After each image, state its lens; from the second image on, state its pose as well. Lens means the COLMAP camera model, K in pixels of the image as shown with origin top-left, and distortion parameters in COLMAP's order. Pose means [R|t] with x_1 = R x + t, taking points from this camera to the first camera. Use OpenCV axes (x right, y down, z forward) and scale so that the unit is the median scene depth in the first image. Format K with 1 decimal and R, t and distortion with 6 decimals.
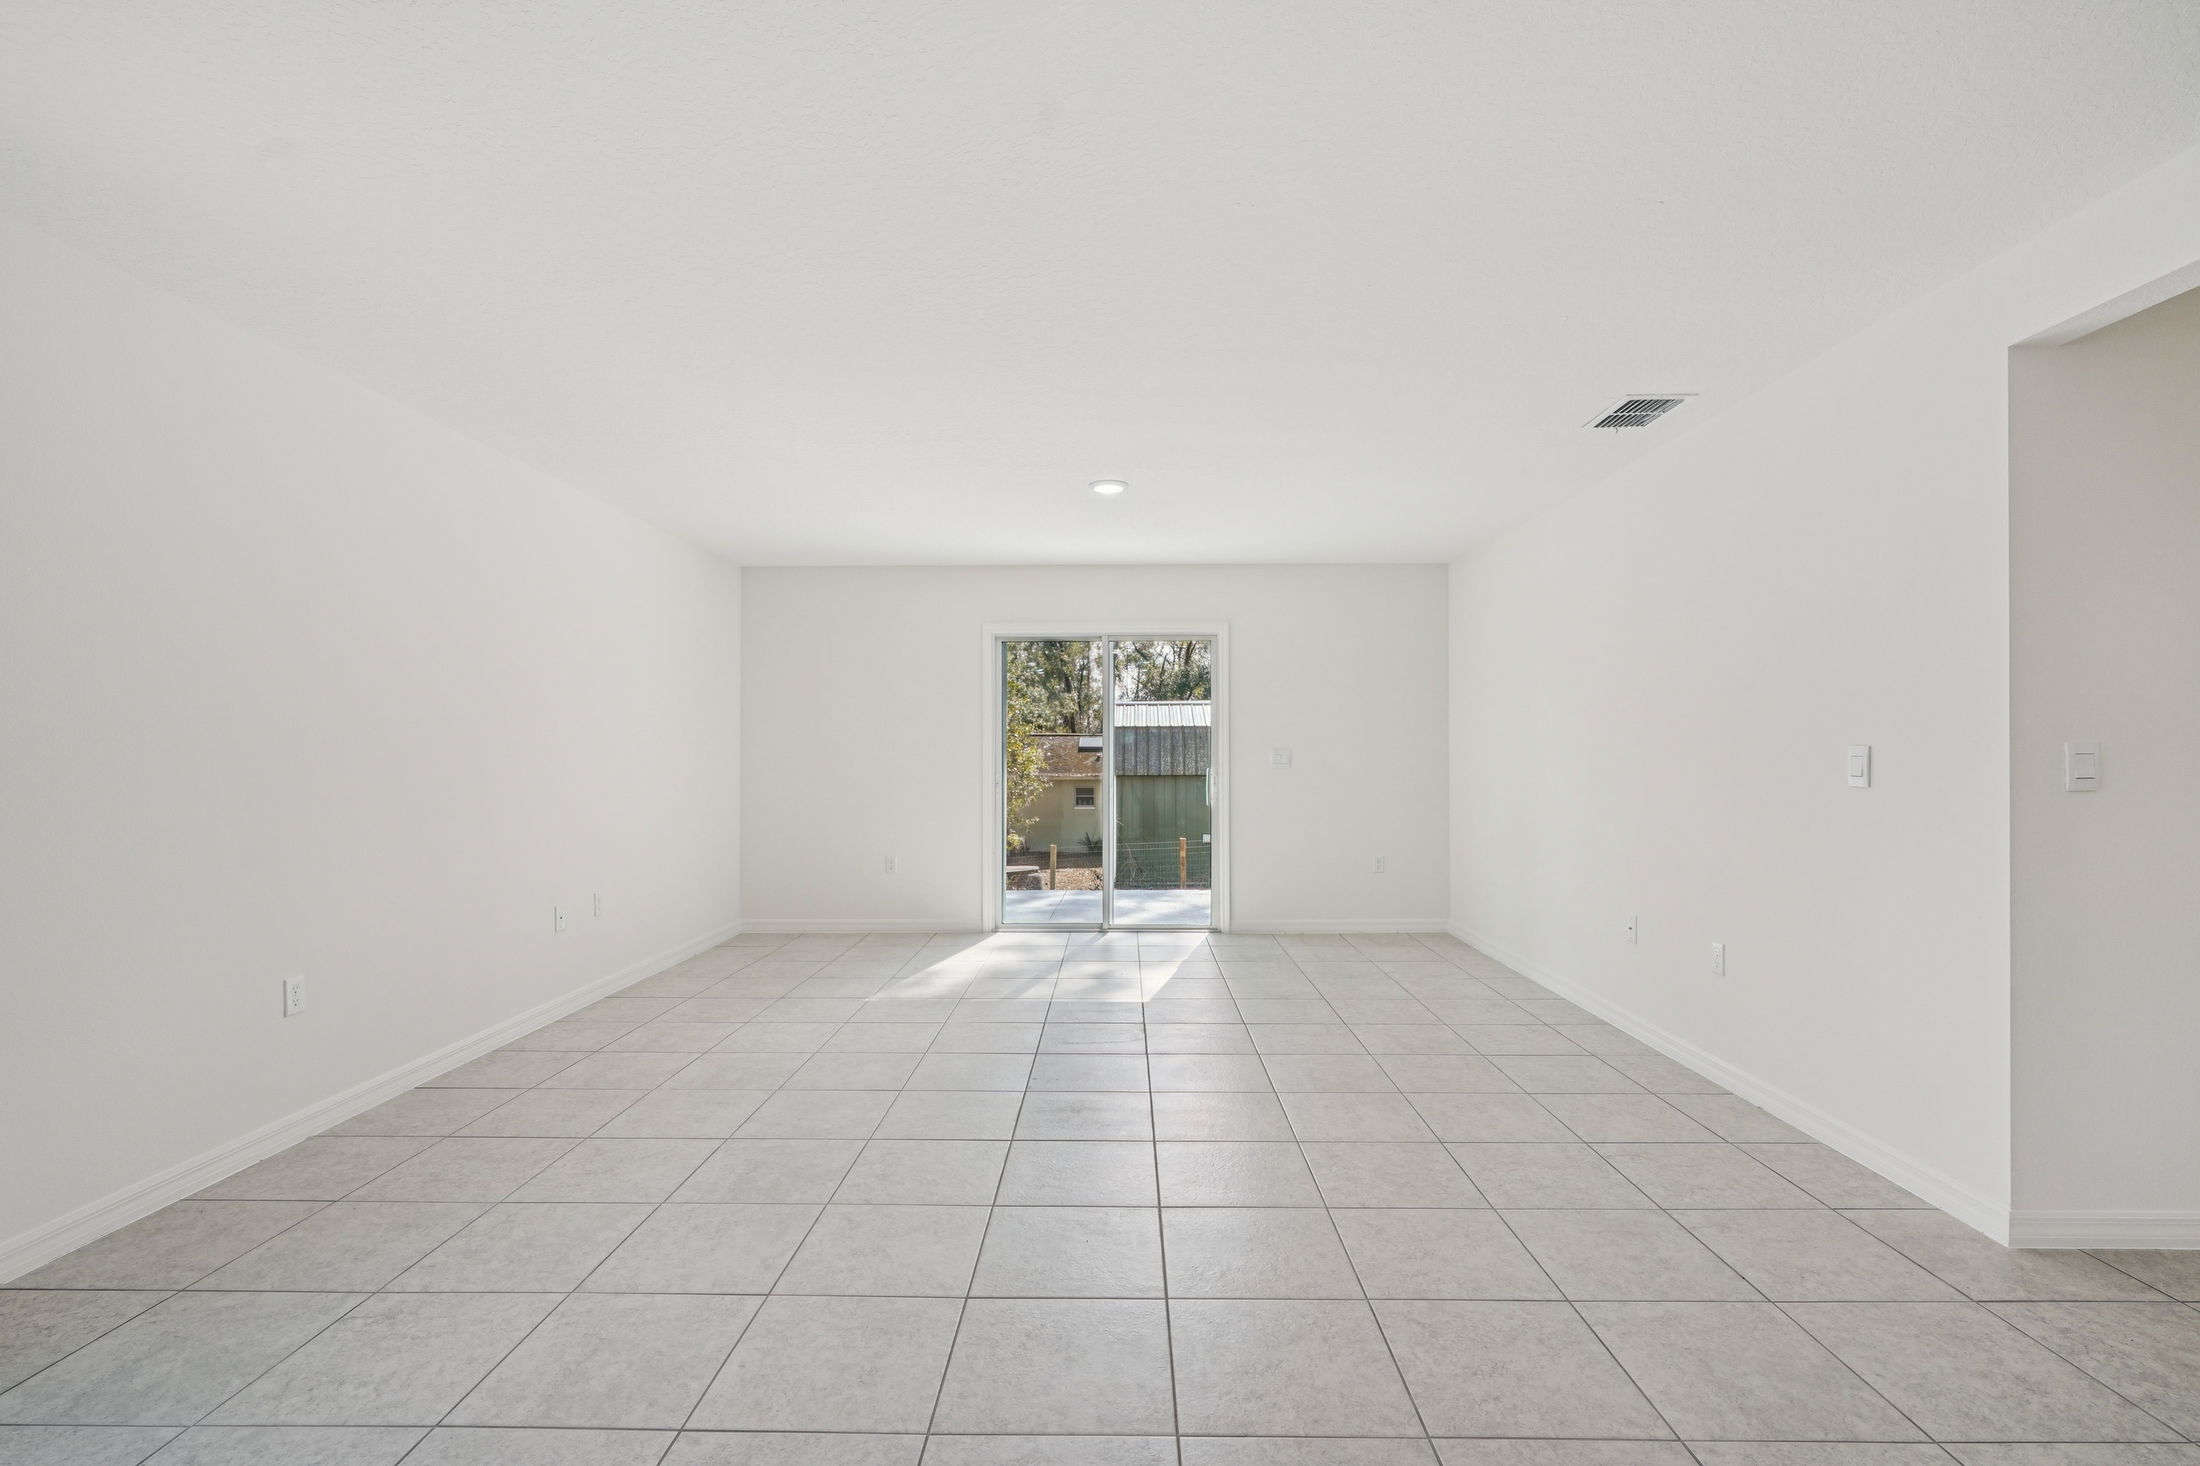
lens RADIAL K [[1005.2, 0, 1100.0], [0, 1005.2, 733.0], [0, 0, 1]] dist [-0.001646, 0.000555]
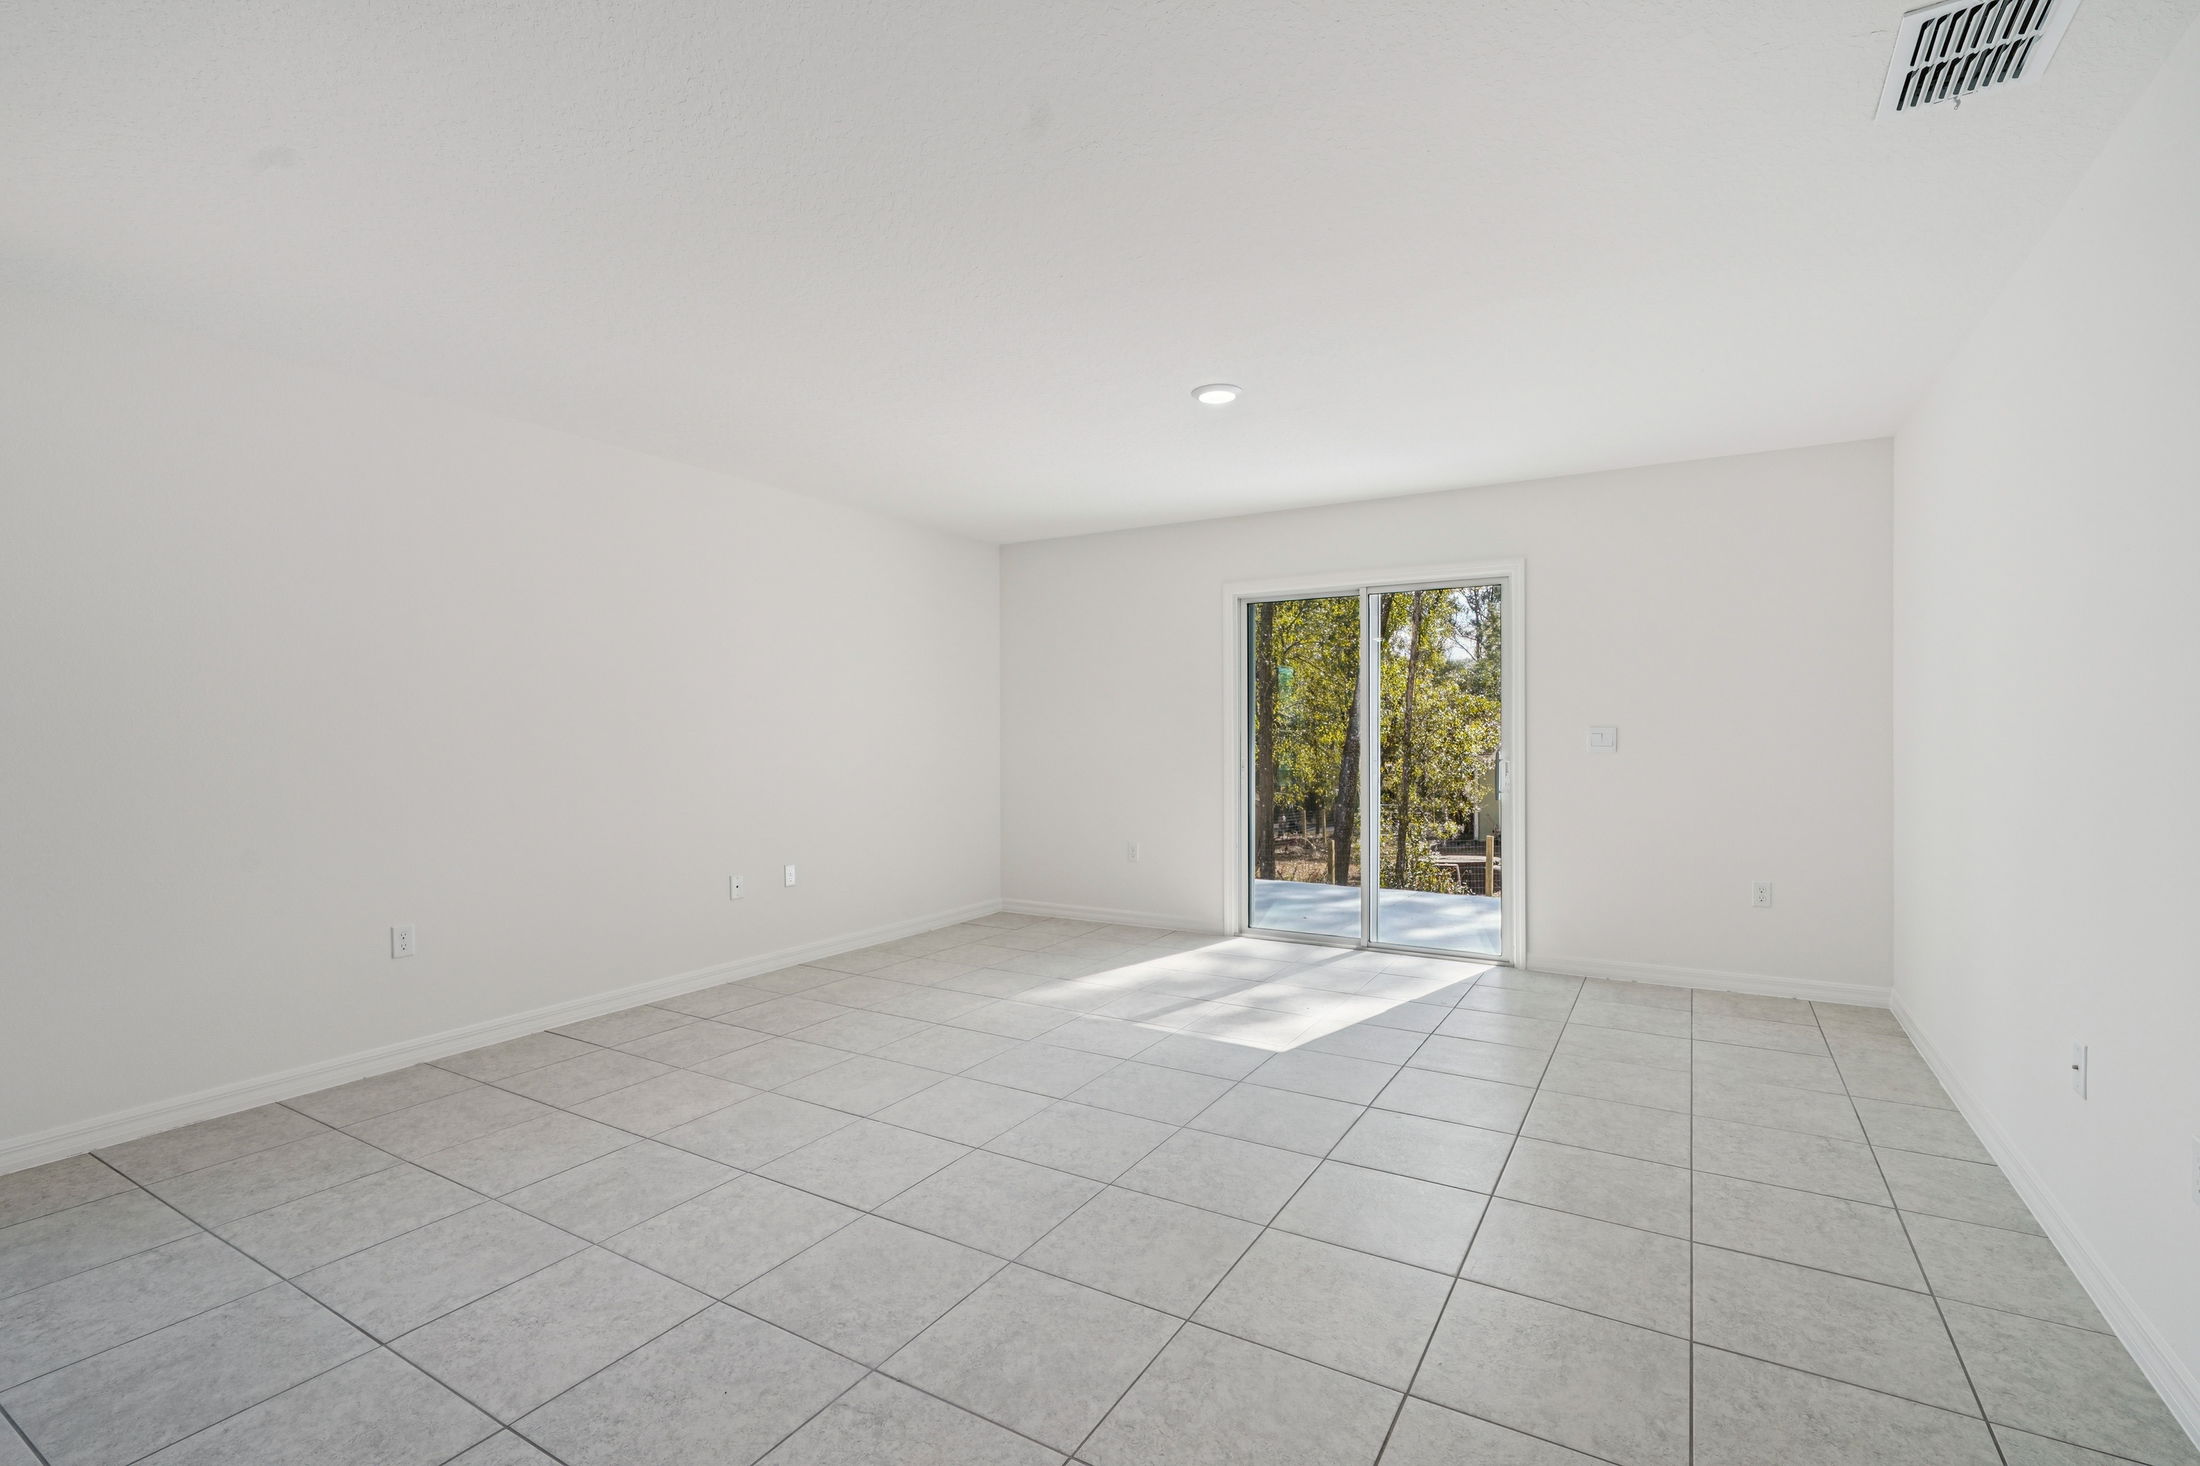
lens RADIAL K [[993.3, 0, 1096.3], [0, 993.3, 734.6], [0, 0, 1]] dist [-0.001207, 0.000422]
pose [[0.864518, 0.000022, -0.502603, 0.351745], [0.011573, 0.999734, 0.019950, 0.006018], [0.502469, -0.023064, 0.864287, 0.307709]]
